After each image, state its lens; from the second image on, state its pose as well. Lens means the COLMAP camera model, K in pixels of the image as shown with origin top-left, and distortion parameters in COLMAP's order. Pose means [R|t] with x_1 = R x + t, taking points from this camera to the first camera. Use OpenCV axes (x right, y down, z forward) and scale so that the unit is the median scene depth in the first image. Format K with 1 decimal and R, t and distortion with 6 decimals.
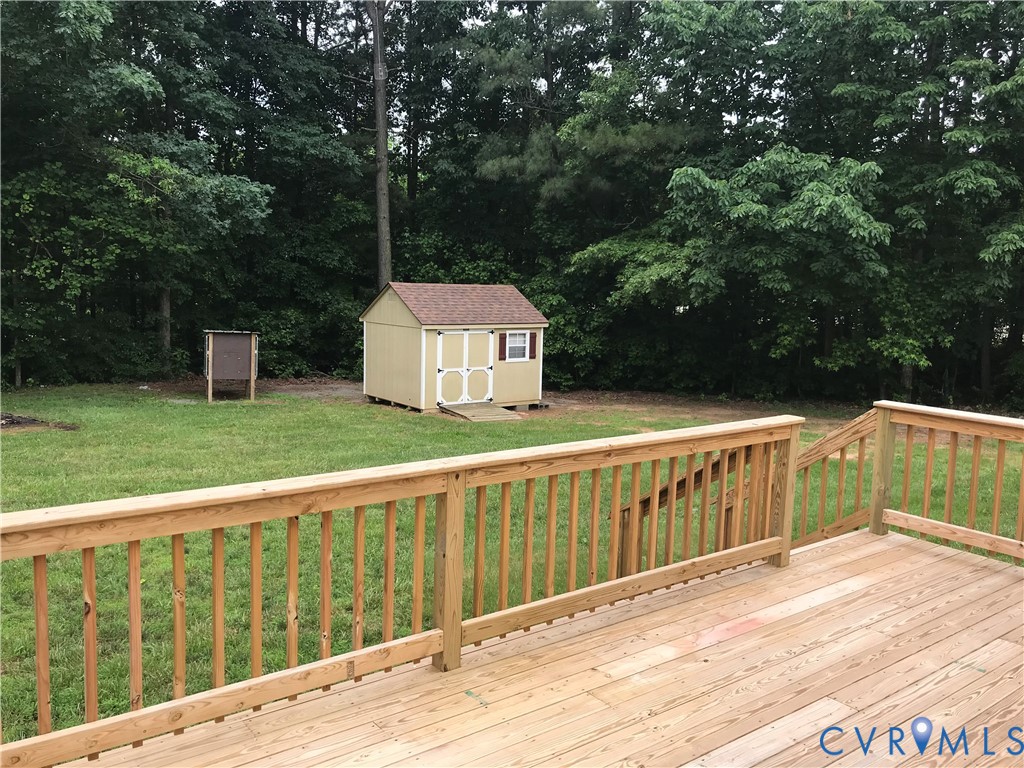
lens RADIAL K [[835.0, 0, 505.9], [0, 835.0, 376.5], [0, 0, 1]] dist [0.051154, -0.053010]
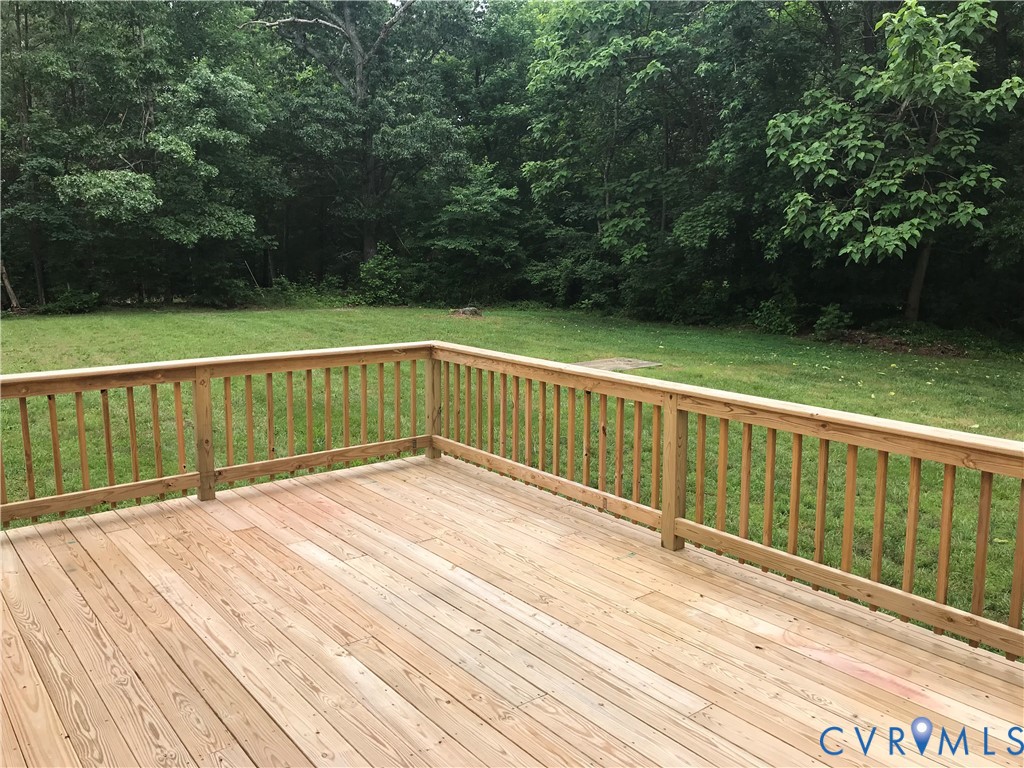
lens RADIAL K [[835.0, 0, 505.9], [0, 835.0, 376.5], [0, 0, 1]] dist [0.051154, -0.053010]
pose [[-0.001169, 0.128686, -0.991685, 1.194862], [-0.104538, 0.986236, 0.128103, -0.046675], [0.994520, 0.103819, 0.012300, 0.733287]]
